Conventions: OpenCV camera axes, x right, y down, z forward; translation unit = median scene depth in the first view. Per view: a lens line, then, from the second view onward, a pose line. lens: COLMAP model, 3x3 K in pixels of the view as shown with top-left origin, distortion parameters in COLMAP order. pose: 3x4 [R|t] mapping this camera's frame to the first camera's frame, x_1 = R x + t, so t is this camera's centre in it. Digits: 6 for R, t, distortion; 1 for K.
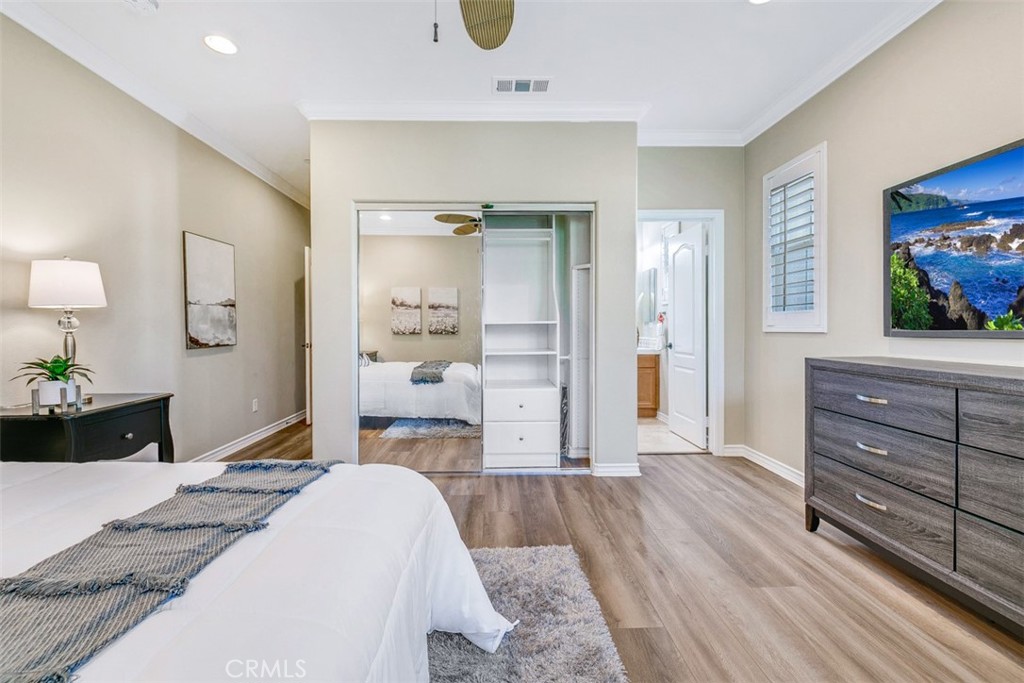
lens RADIAL K [[411.7, 0, 509.6], [0, 411.7, 334.7], [0, 0, 1]] dist [0.009941, -0.000237]
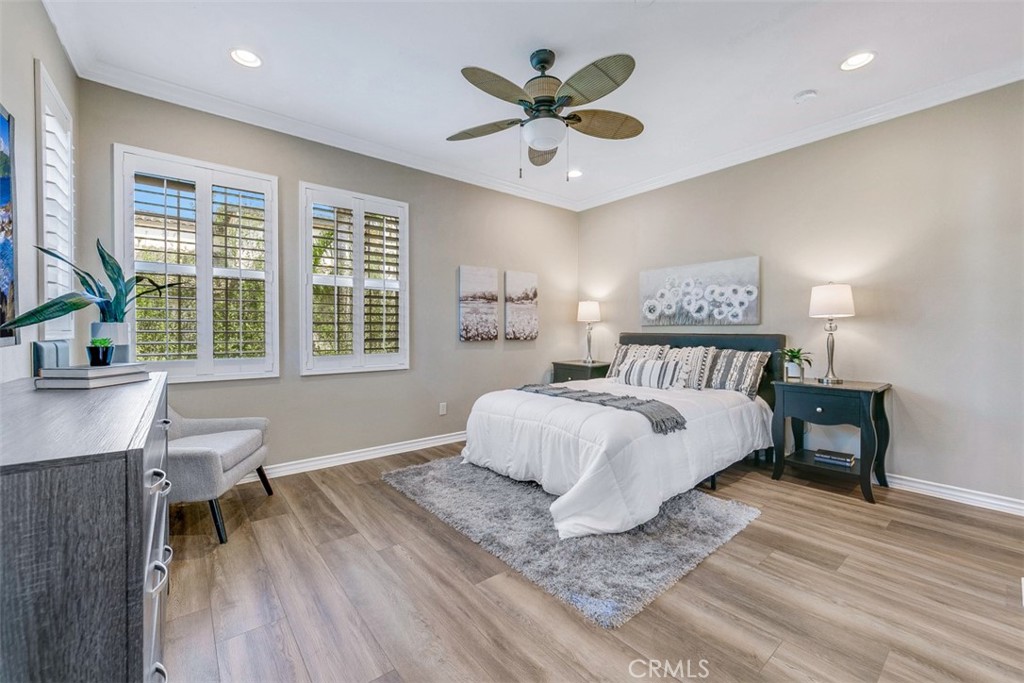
lens RADIAL K [[411.7, 0, 510.0], [0, 411.7, 339.0], [0, 0, 1]] dist [0.009941, -0.000237]
pose [[-0.799810, 0.016906, -0.600015, 0.931605], [-0.002238, 0.999512, 0.031146, -0.030783], [0.600249, 0.026254, -0.799382, 1.869568]]
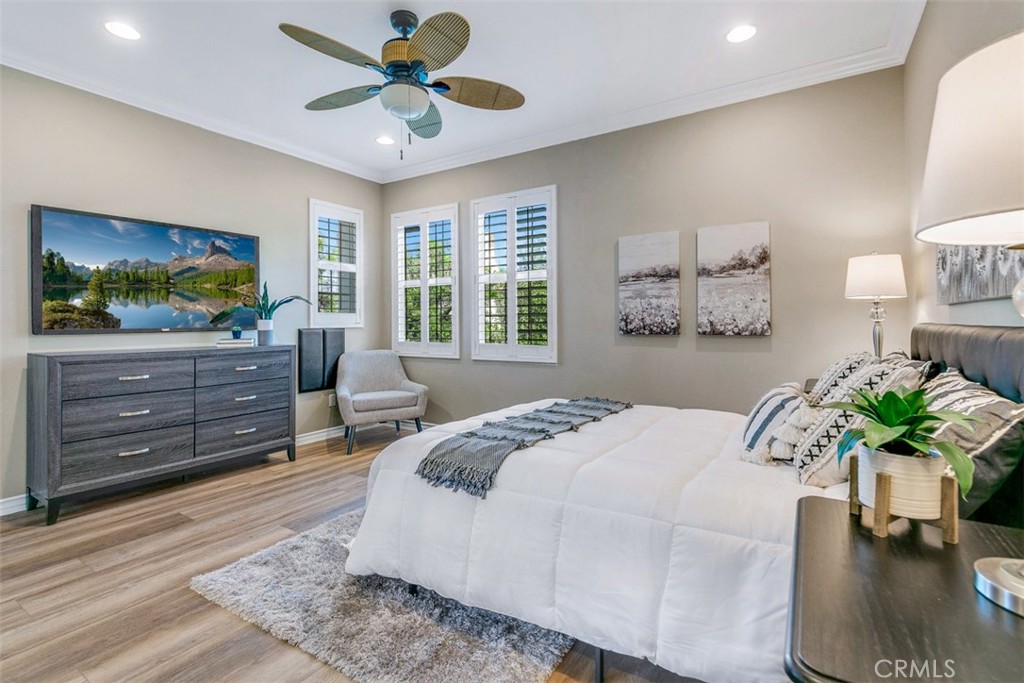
lens RADIAL K [[472.0, 0, 511.2], [0, 472.0, 315.0], [0, 0, 1]] dist [0.003947, 0.000118]
pose [[-0.820340, 0.018933, 0.571563, -1.221927], [0.016612, 0.999819, -0.009275, -0.020261], [-0.571635, 0.001886, -0.820506, 1.804996]]
